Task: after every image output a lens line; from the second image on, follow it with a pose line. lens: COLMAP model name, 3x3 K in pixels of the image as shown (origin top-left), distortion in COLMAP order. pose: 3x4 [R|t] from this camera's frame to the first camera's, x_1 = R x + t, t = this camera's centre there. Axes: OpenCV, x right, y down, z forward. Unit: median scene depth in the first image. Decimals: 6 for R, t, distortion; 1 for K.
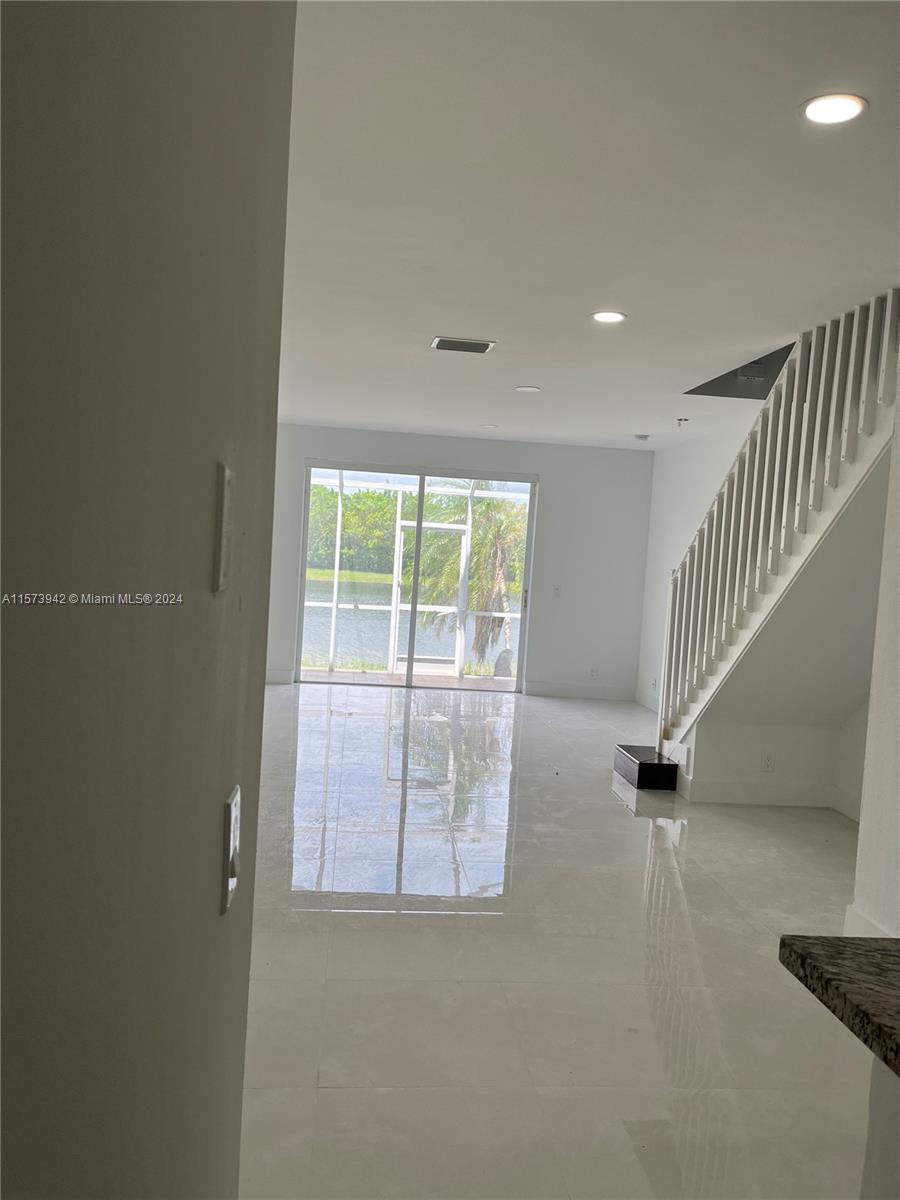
lens RADIAL K [[914.5, 0, 450.0], [0, 914.5, 600.0], [0, 0, 1]] dist [0.003319, 0.001293]
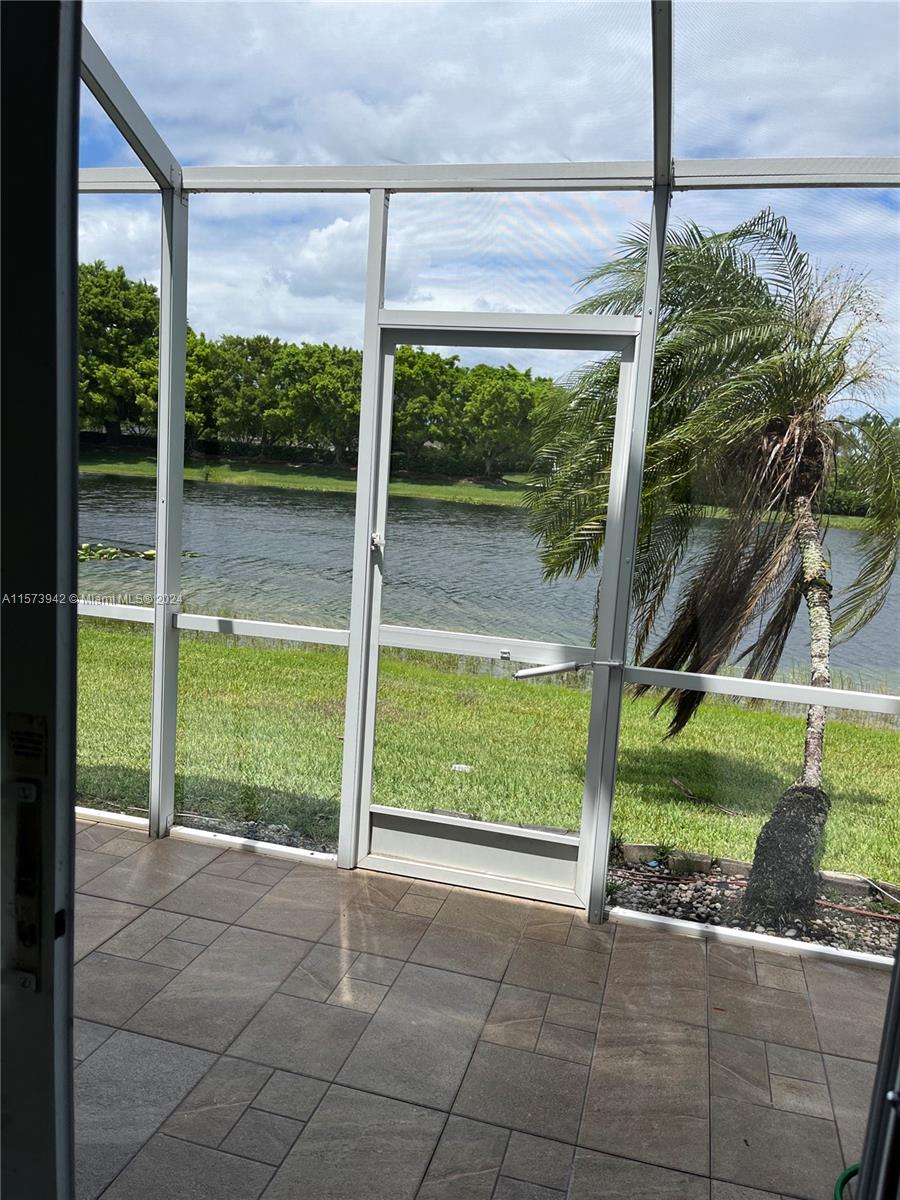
lens RADIAL K [[914.5, 0, 450.0], [0, 914.5, 600.0], [0, 0, 1]] dist [0.003319, 0.001293]
pose [[0.935930, 0.049351, -0.348712, 0.059955], [-0.023336, 0.996647, 0.078417, -0.024969], [0.351412, -0.065255, 0.933944, 0.755162]]
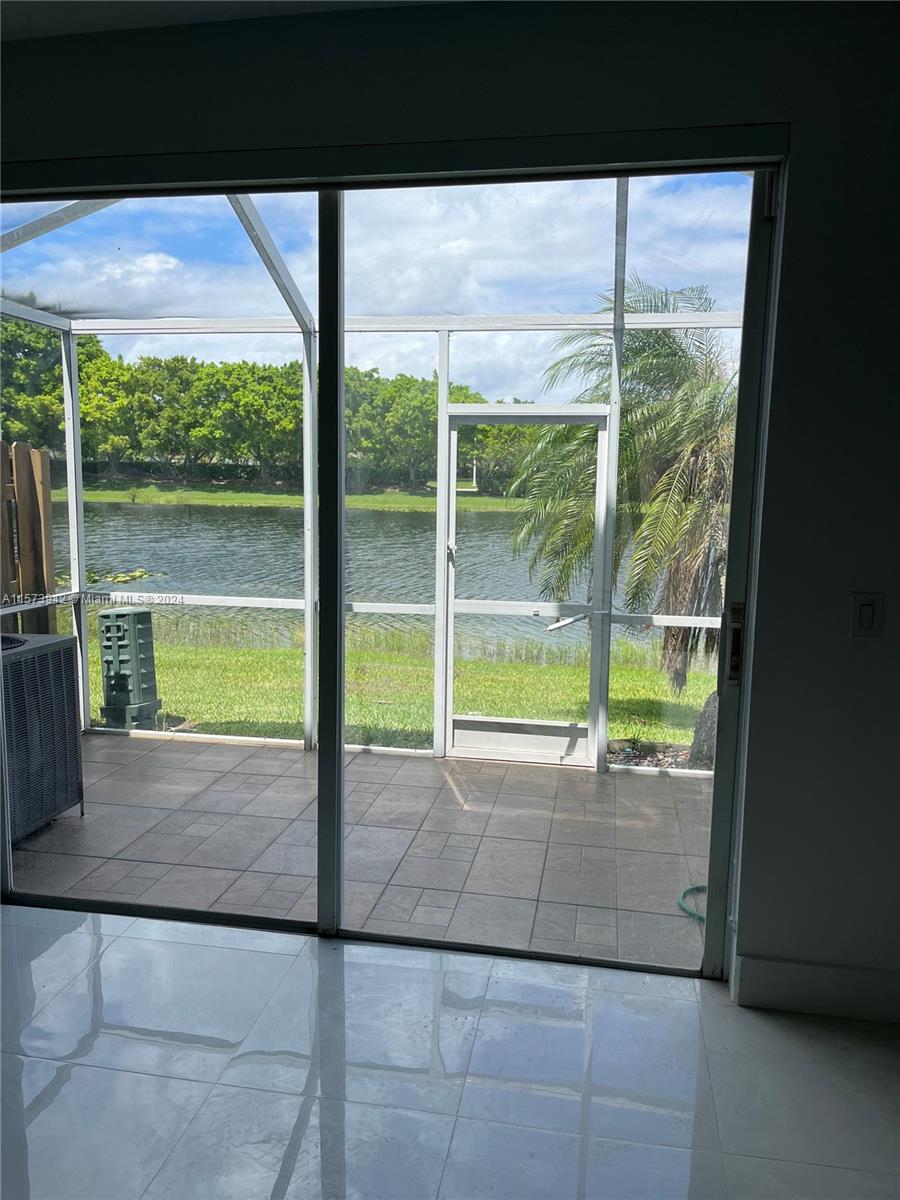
lens RADIAL K [[909.4, 0, 432.5], [0, 909.4, 604.5], [0, 0, 1]] dist [-0.001612, -0.003287]
pose [[0.957285, -0.008490, -0.289021, 0.059814], [0.032302, 0.996452, 0.077721, -0.027101], [0.287336, -0.083737, 0.954163, 0.587930]]
